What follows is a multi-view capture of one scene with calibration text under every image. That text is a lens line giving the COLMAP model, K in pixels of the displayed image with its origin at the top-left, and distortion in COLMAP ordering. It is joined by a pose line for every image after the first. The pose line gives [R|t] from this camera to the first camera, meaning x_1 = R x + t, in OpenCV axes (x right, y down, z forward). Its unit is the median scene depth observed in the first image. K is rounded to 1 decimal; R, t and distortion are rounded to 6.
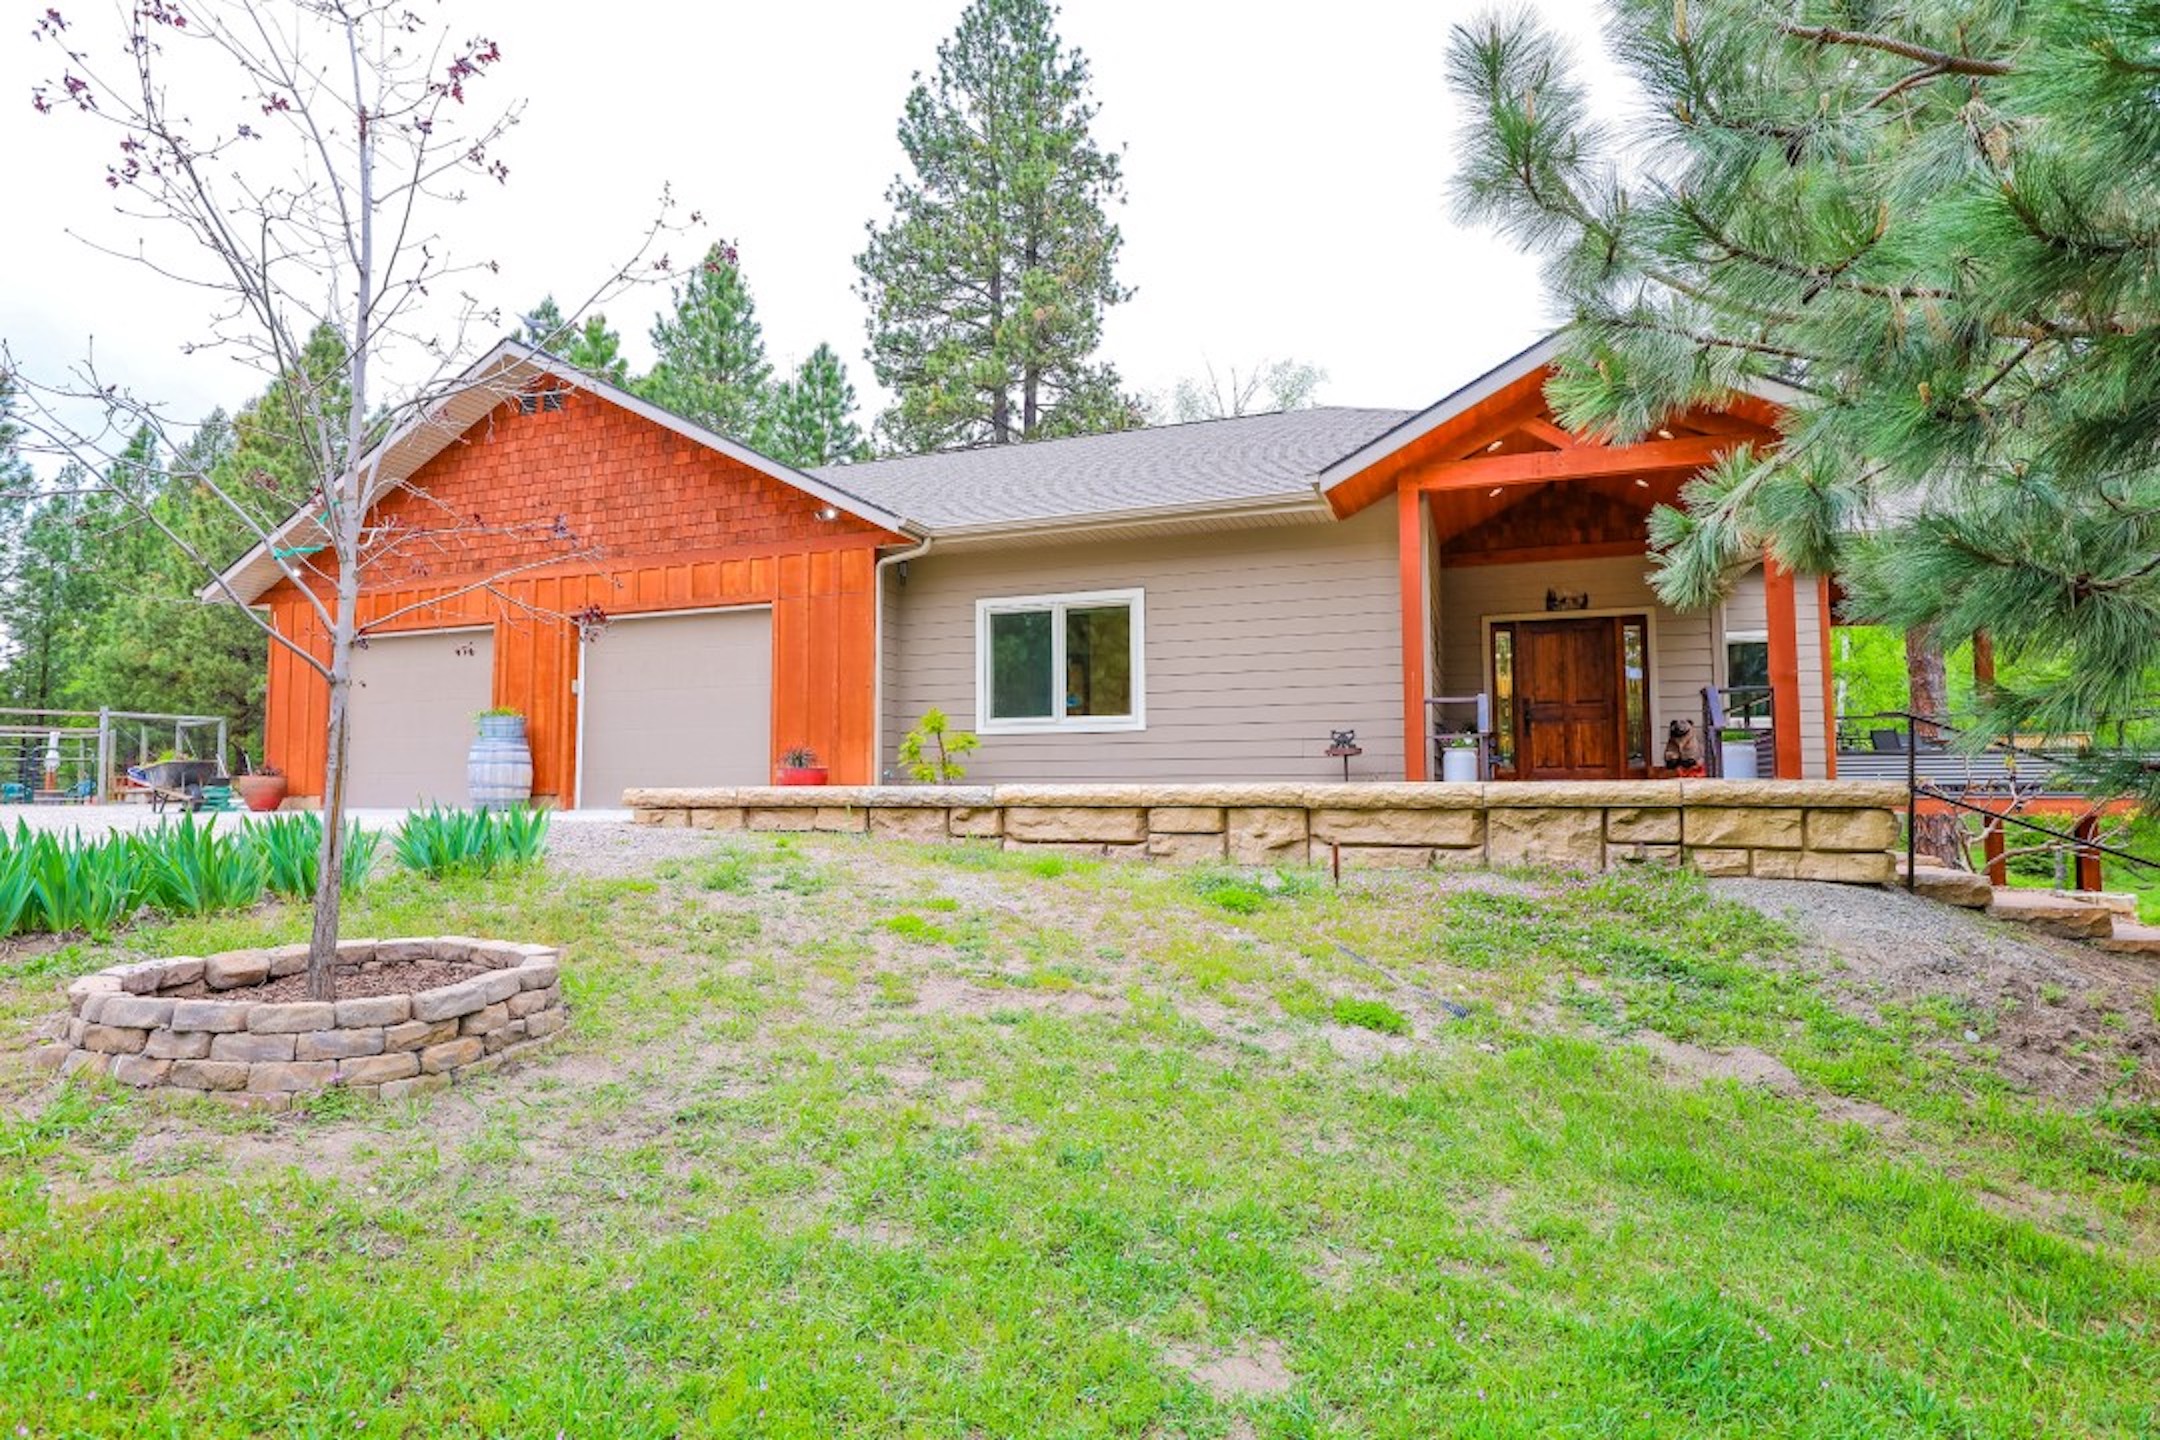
lens RADIAL K [[1189.3, 0, 1085.2], [0, 1189.3, 712.4], [0, 0, 1]] dist [-0.007937, -0.002970]
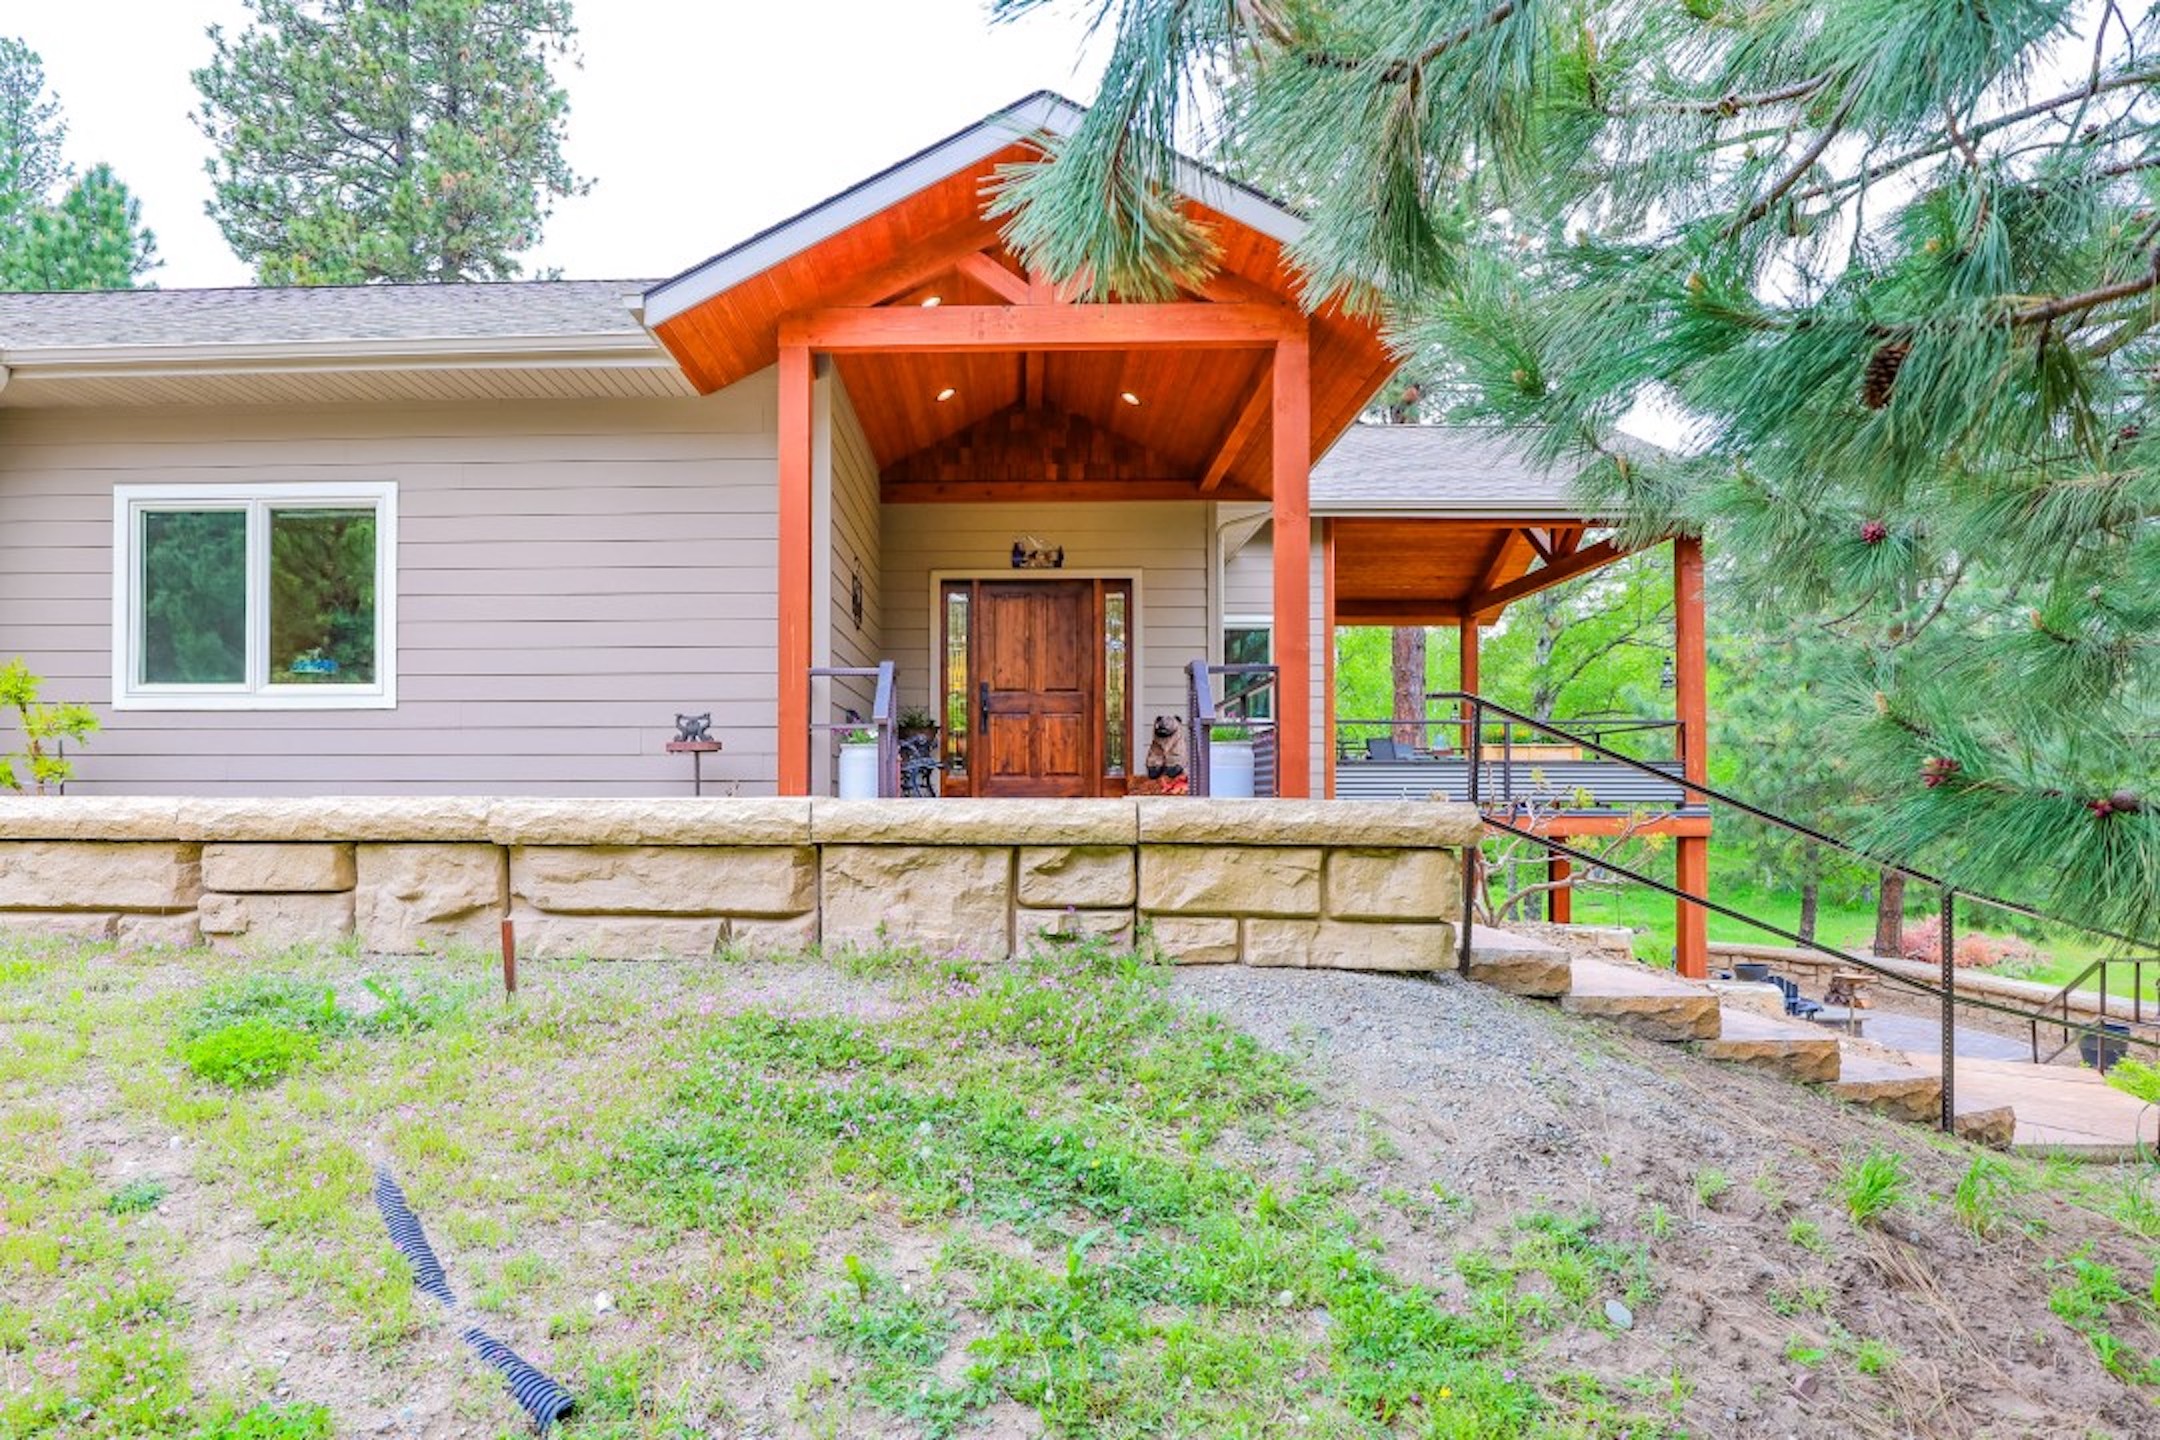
lens RADIAL K [[1189.3, 0, 1051.0], [0, 1189.3, 781.1], [0, 0, 1]] dist [-0.007937, -0.002970]
pose [[0.939464, 0.010789, 0.342478, 0.180808], [-0.028714, 0.998467, 0.047313, 0.015549], [-0.341443, -0.054283, 0.938334, 0.323685]]
